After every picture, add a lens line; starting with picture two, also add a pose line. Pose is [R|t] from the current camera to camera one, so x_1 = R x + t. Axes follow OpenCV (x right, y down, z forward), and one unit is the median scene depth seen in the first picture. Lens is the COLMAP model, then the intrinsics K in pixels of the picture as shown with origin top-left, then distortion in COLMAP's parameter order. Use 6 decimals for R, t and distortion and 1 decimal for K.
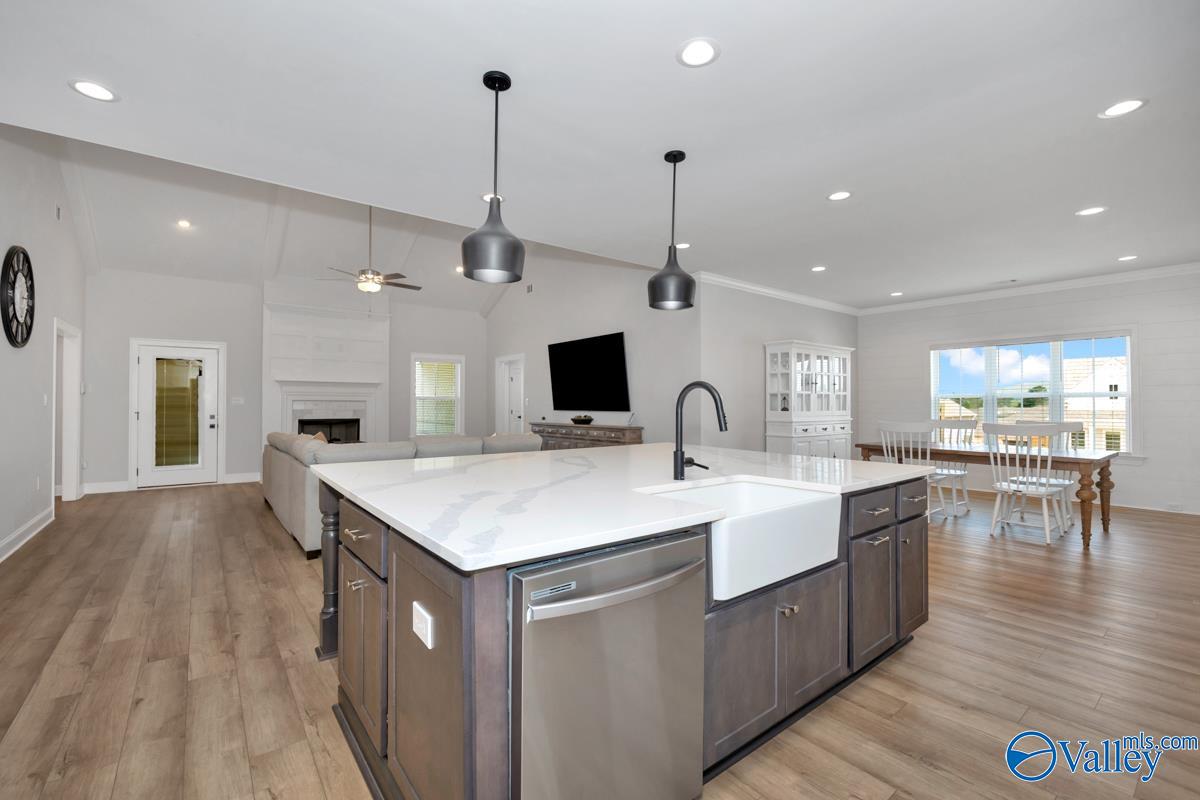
lens RADIAL K [[506.5, 0, 584.0], [0, 506.5, 401.1], [0, 0, 1]] dist [-0.011016, 0.000320]
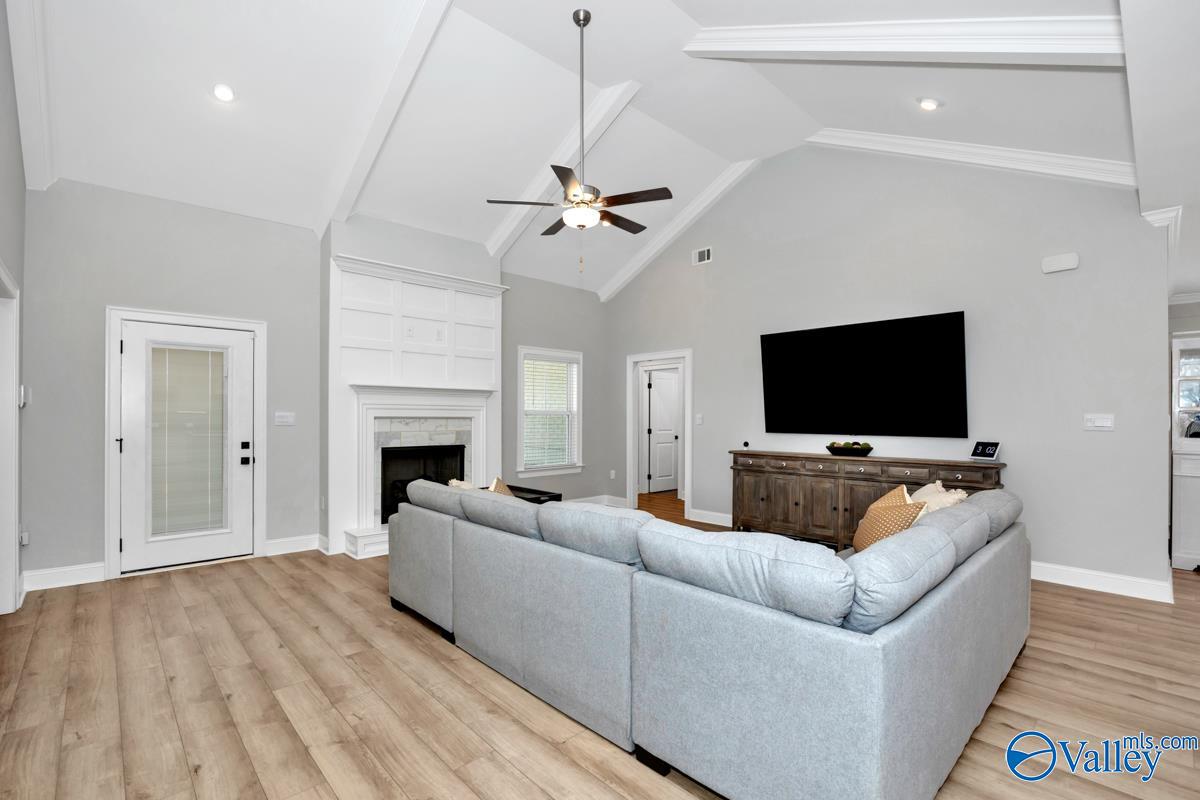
lens RADIAL K [[536.5, 0, 590.9], [0, 536.5, 412.1], [0, 0, 1]] dist [-0.026173, 0.000207]
pose [[0.997297, 0.003140, 0.073411, -0.374306], [-0.003058, 0.999995, -0.001223, -0.007842], [-0.073414, 0.000995, 0.997301, 0.345307]]
